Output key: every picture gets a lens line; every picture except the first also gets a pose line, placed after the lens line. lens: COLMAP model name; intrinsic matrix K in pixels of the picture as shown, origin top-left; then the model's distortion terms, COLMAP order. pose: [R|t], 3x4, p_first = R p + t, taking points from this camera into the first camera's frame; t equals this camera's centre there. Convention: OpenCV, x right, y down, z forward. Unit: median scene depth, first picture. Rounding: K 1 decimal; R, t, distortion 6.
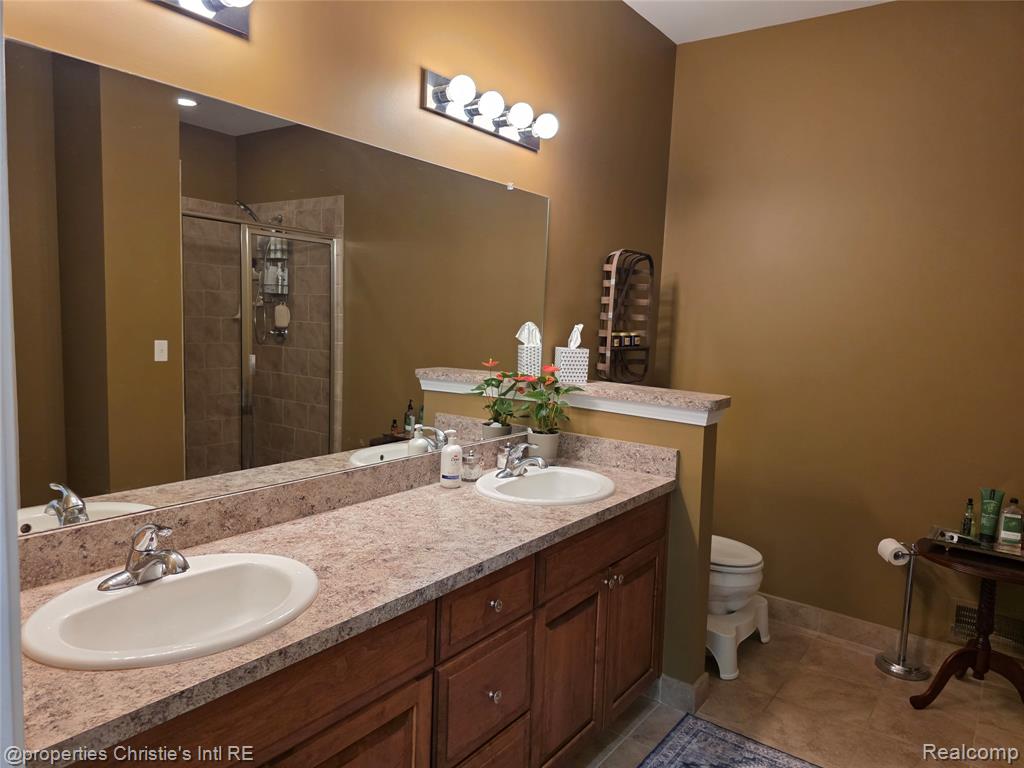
lens RADIAL K [[685.4, 0, 524.3], [0, 685.4, 384.8], [0, 0, 1]] dist [0.003405, -0.003940]
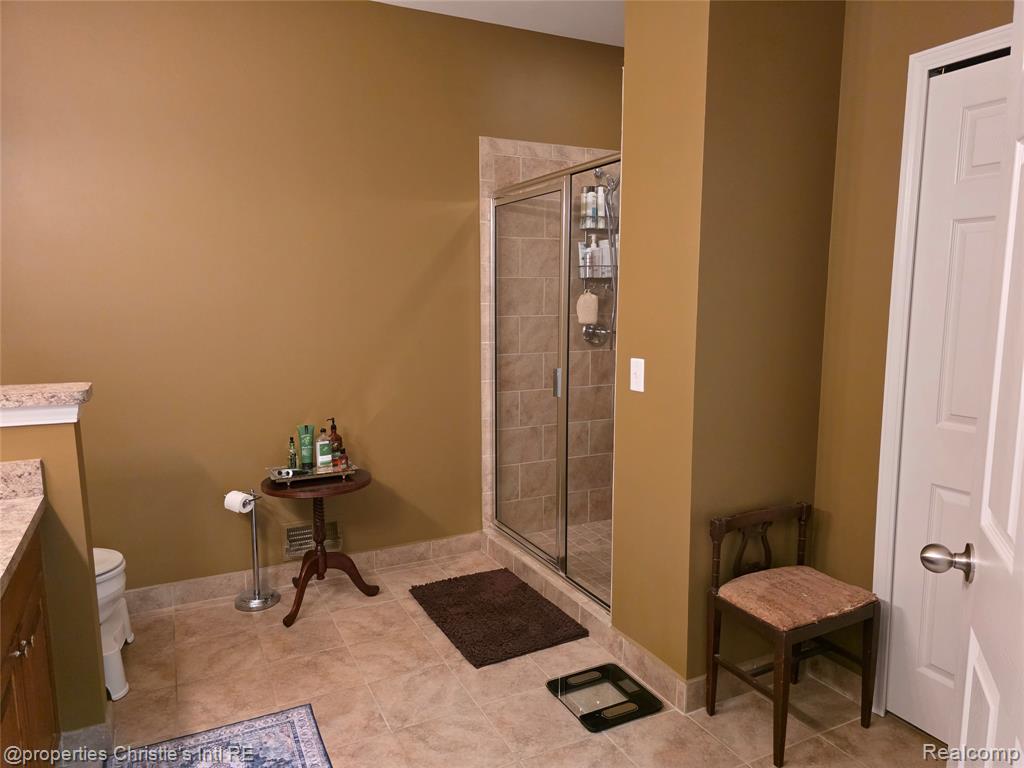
lens RADIAL K [[663.1, 0, 512.0], [0, 663.1, 384.0], [0, 0, 1]] dist [0.003741, -0.000171]
pose [[0.457330, -0.159011, 0.874965, -0.162308], [0.110838, 0.986404, 0.121330, -0.020998], [-0.882363, 0.041492, 0.468737, 0.130728]]
